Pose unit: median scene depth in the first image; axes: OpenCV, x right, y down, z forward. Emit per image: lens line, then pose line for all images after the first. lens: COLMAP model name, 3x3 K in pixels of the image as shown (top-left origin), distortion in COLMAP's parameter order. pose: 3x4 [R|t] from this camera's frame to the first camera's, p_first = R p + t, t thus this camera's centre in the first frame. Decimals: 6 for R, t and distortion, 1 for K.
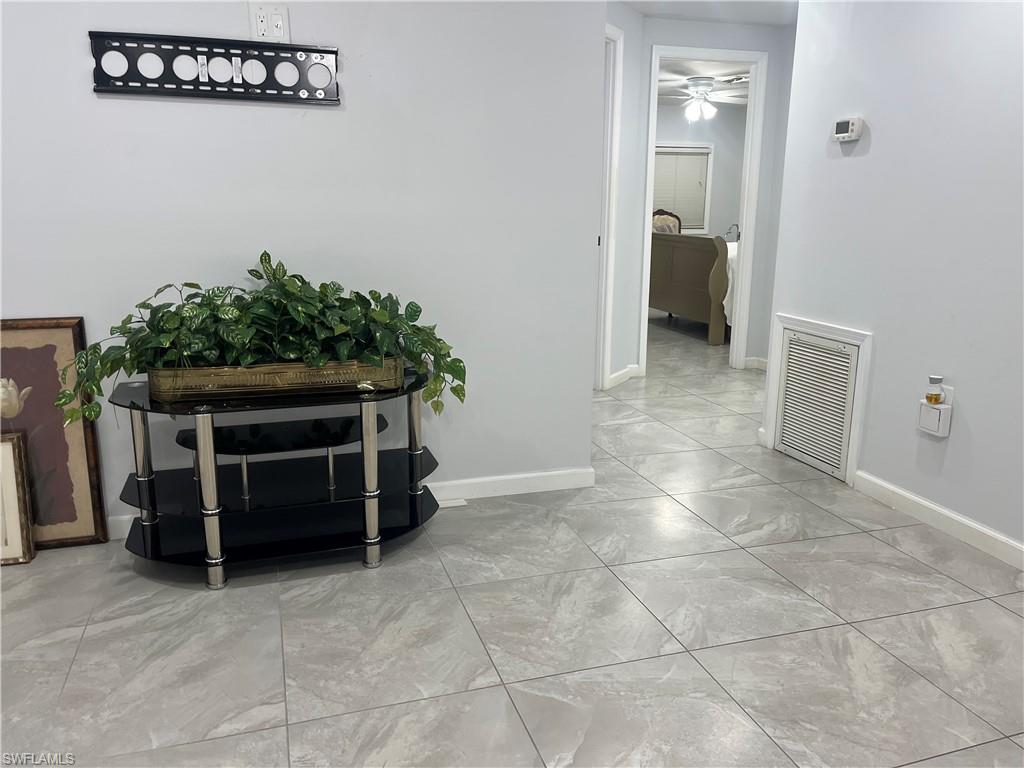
lens RADIAL K [[776.1, 0, 508.4], [0, 776.1, 379.8], [0, 0, 1]] dist [0.070205, -0.095190]
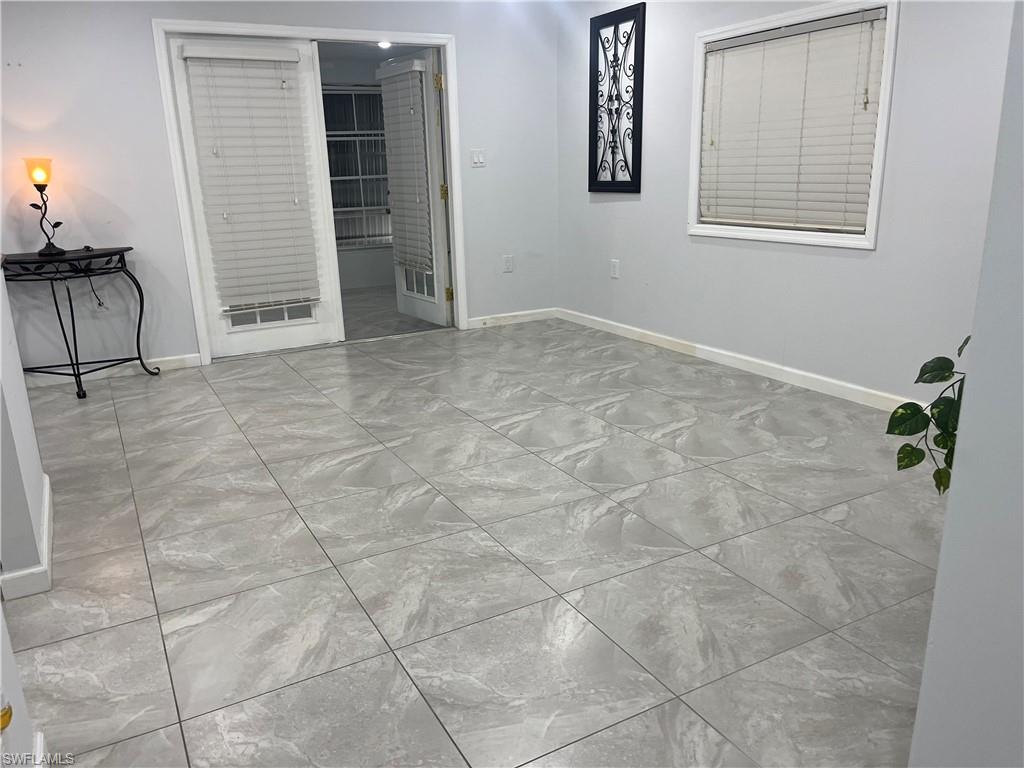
lens RADIAL K [[776.1, 0, 503.7], [0, 776.1, 389.1], [0, 0, 1]] dist [0.070205, -0.095190]
pose [[-0.981783, 0.073959, -0.175021, 0.410860], [-0.020084, 0.875578, 0.482658, -0.370161], [0.188942, 0.477381, -0.858143, 1.542495]]
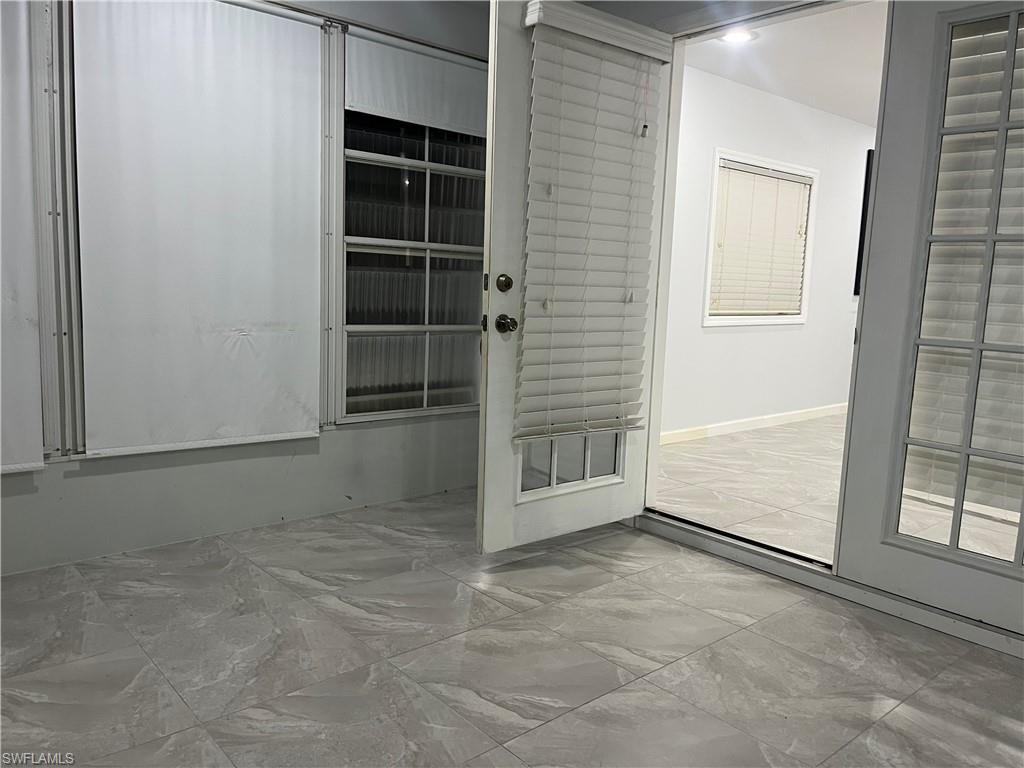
lens RADIAL K [[776.1, 0, 517.8], [0, 776.1, 389.7], [0, 0, 1]] dist [0.070205, -0.095190]
pose [[0.402310, 0.136453, -0.905277, 1.307052], [-0.238632, 0.970278, 0.040201, 0.441773], [0.883856, 0.199854, 0.422915, -1.588260]]
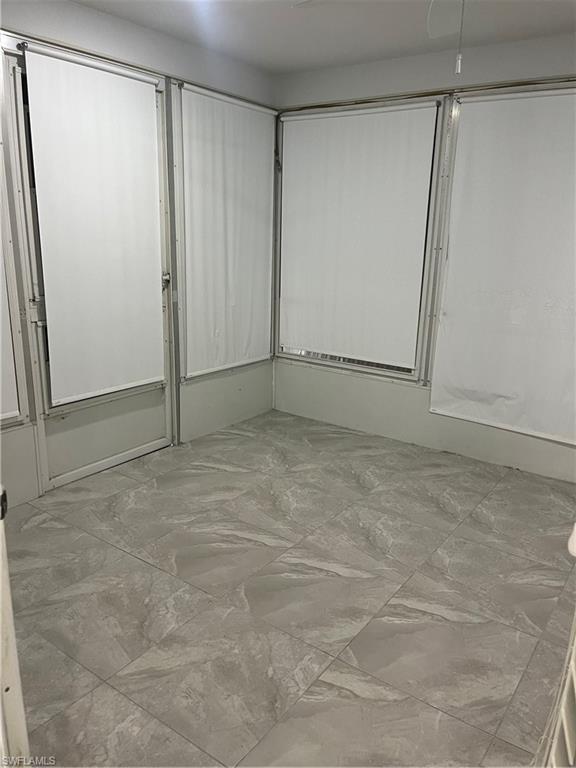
lens RADIAL K [[582.1, 0, 290.9], [0, 582.1, 383.5], [0, 0, 1]] dist [0.070205, -0.095190]
pose [[-0.599745, -0.223458, 0.768357, 0.094427], [0.151562, 0.911113, 0.383277, 0.114266], [-0.785707, 0.346323, -0.512568, -0.683199]]
